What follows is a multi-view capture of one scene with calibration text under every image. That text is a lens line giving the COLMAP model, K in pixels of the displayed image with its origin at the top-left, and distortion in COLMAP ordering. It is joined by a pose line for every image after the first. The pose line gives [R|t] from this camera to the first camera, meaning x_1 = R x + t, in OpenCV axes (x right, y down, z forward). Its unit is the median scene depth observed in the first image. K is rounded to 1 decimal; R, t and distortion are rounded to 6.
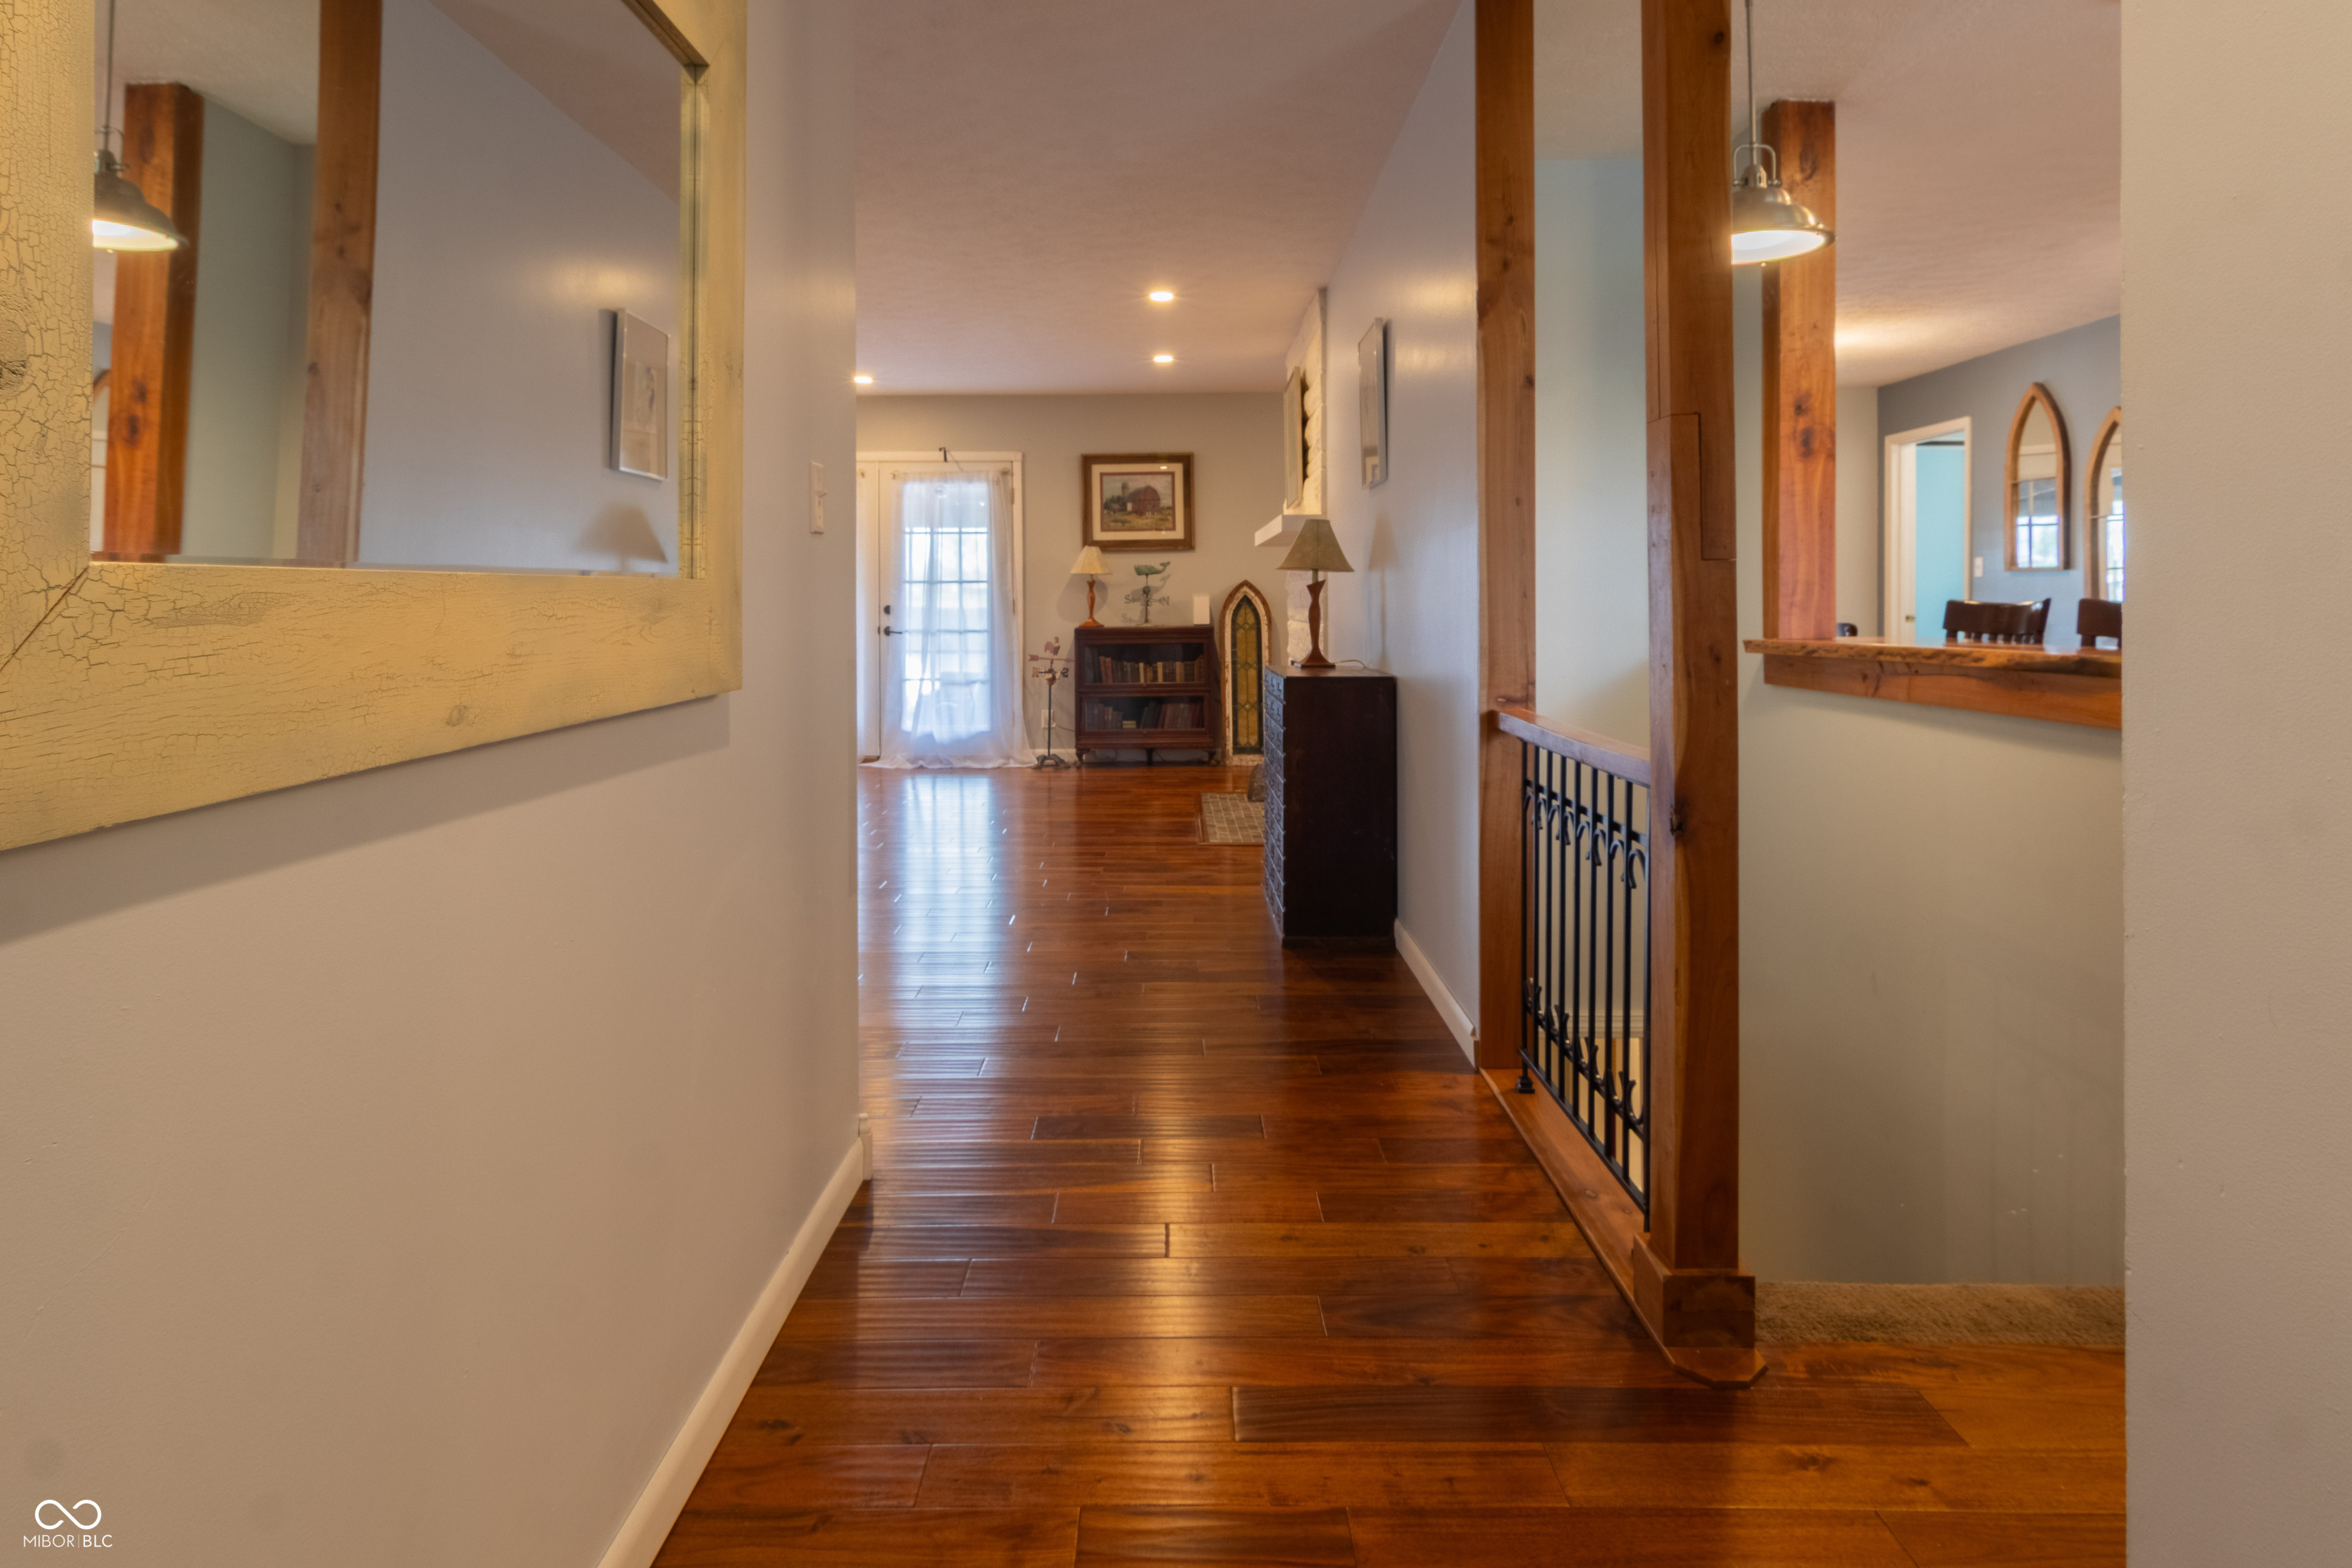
lens RADIAL K [[1349.7, 0, 1166.9], [0, 1349.7, 639.0], [0, 0, 1]] dist [0.006354, 0.000344]
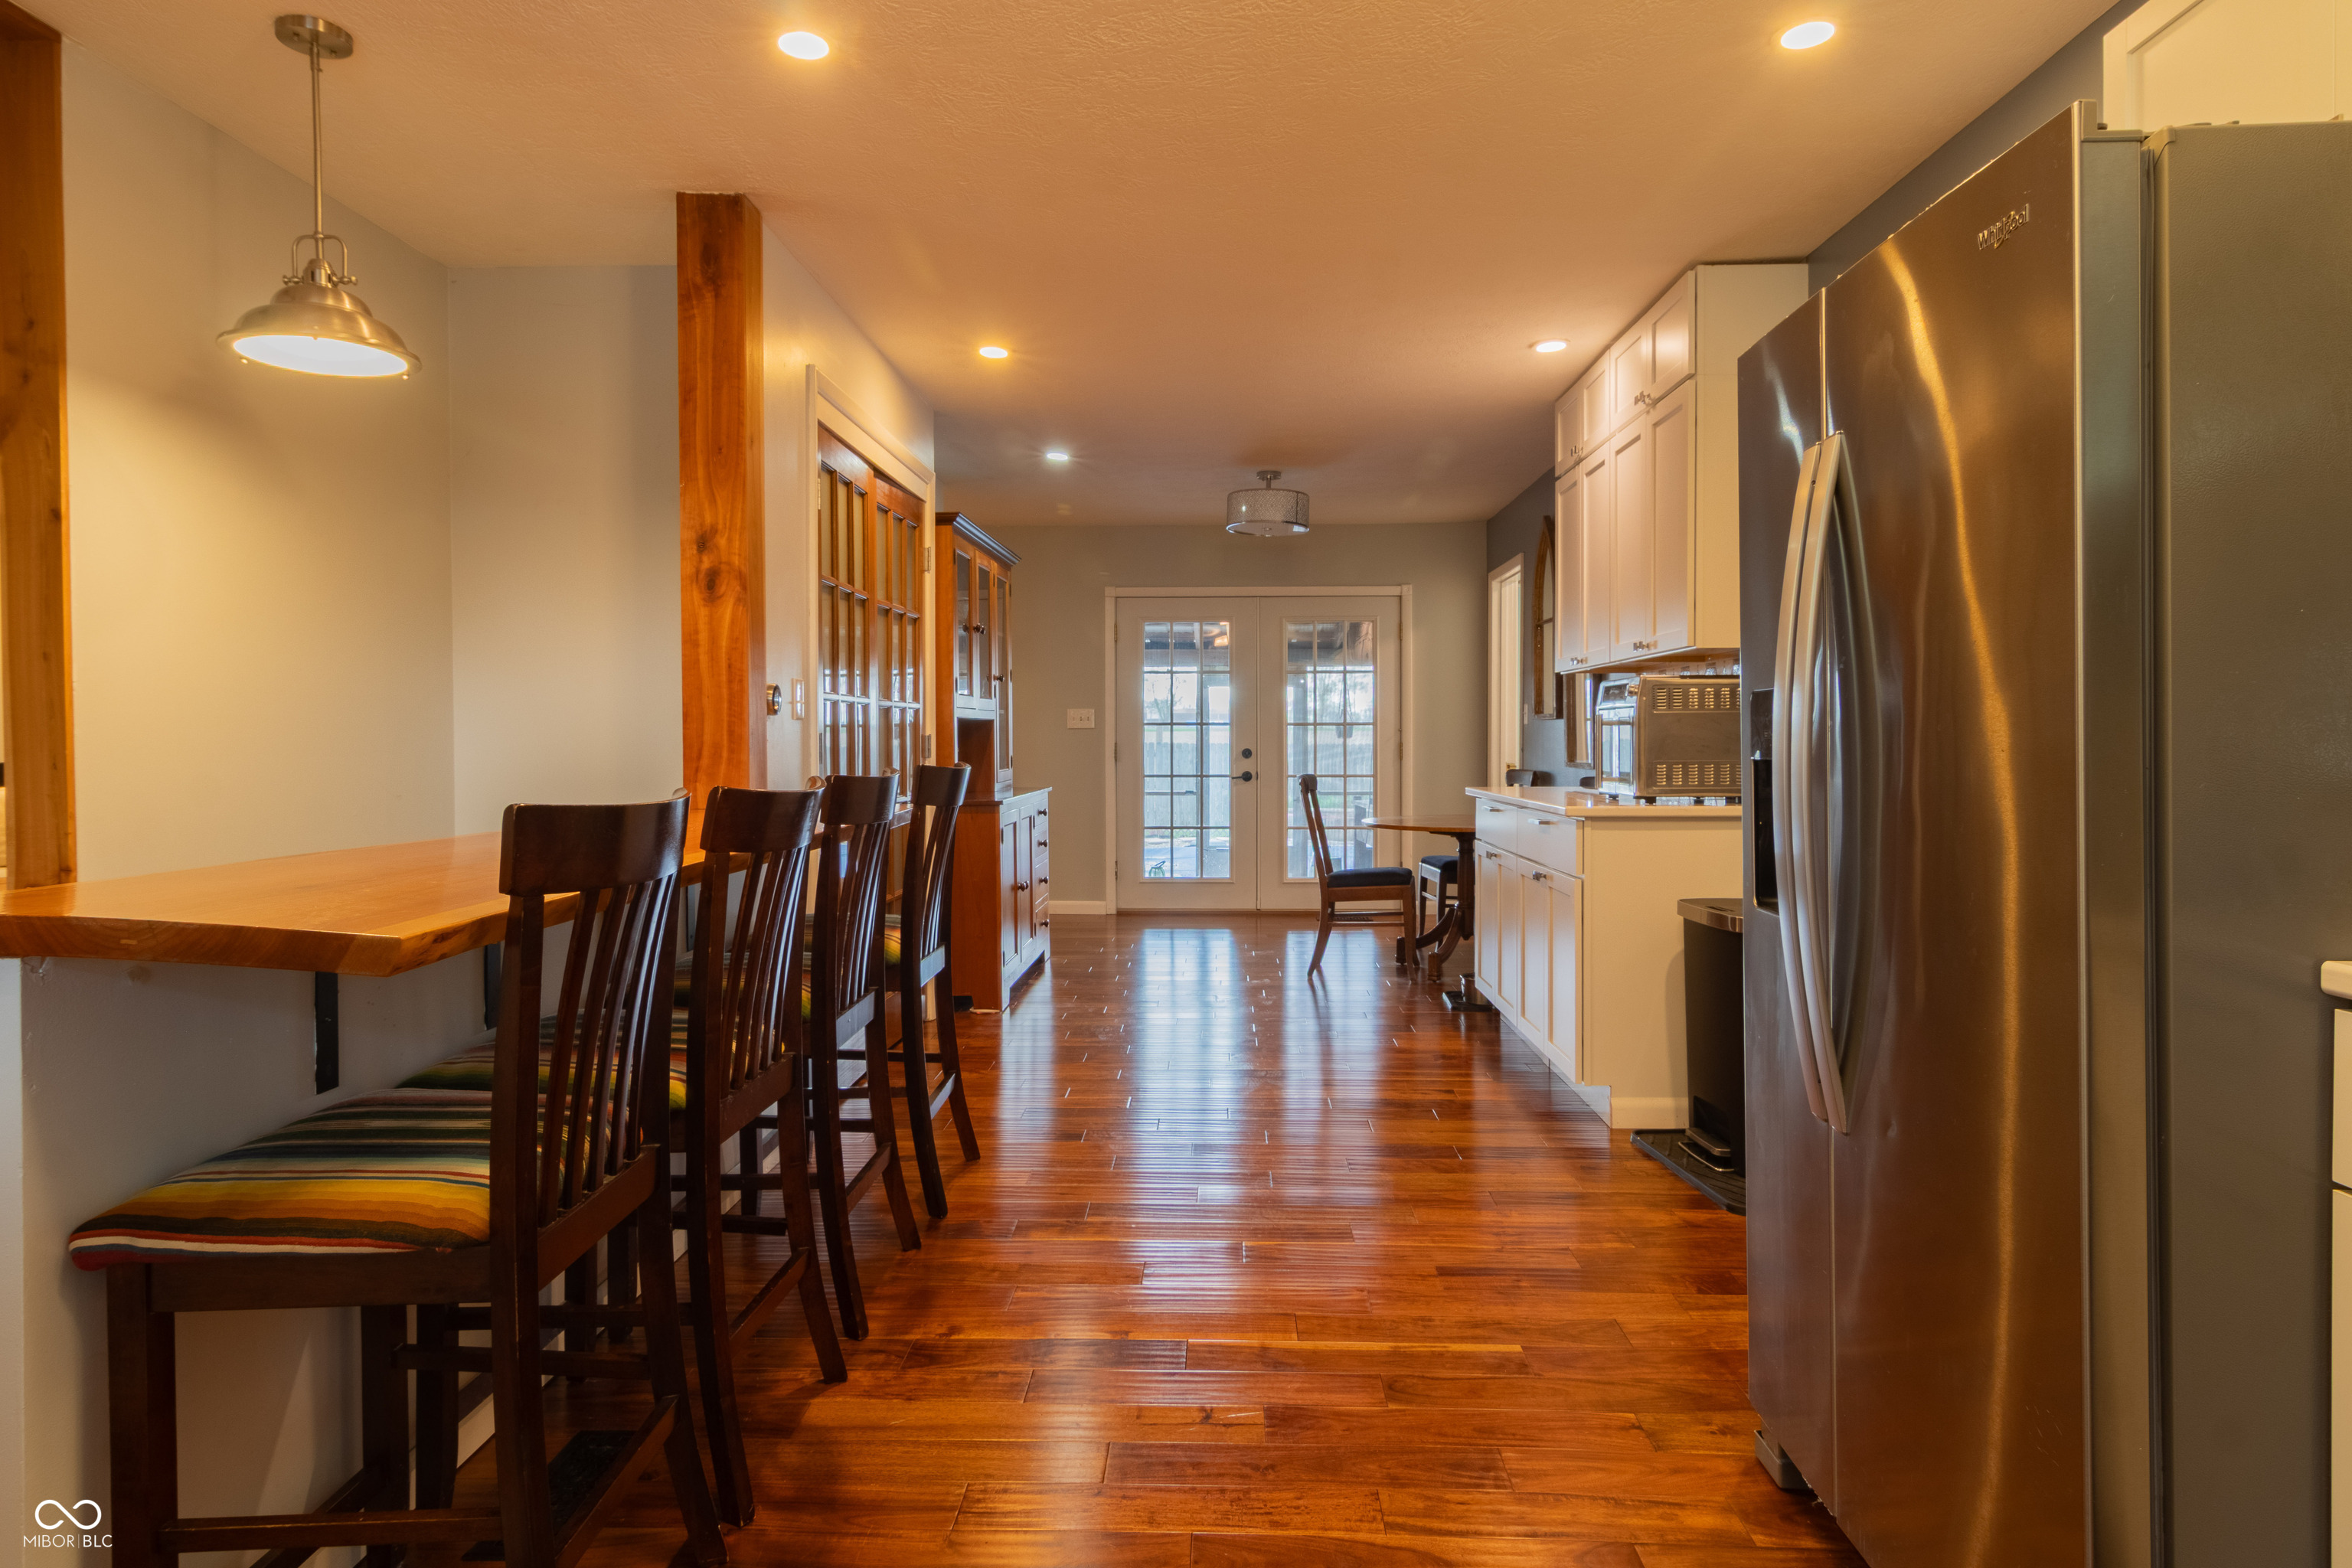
lens RADIAL K [[1389.4, 0, 1164.6], [0, 1389.4, 749.3], [0, 0, 1]] dist [0.001976, -0.000010]
pose [[0.998931, 0.002790, -0.046140, 0.822805], [-0.003695, 0.999802, -0.019552, -0.023180], [0.046076, 0.019702, 0.998744, 0.122828]]
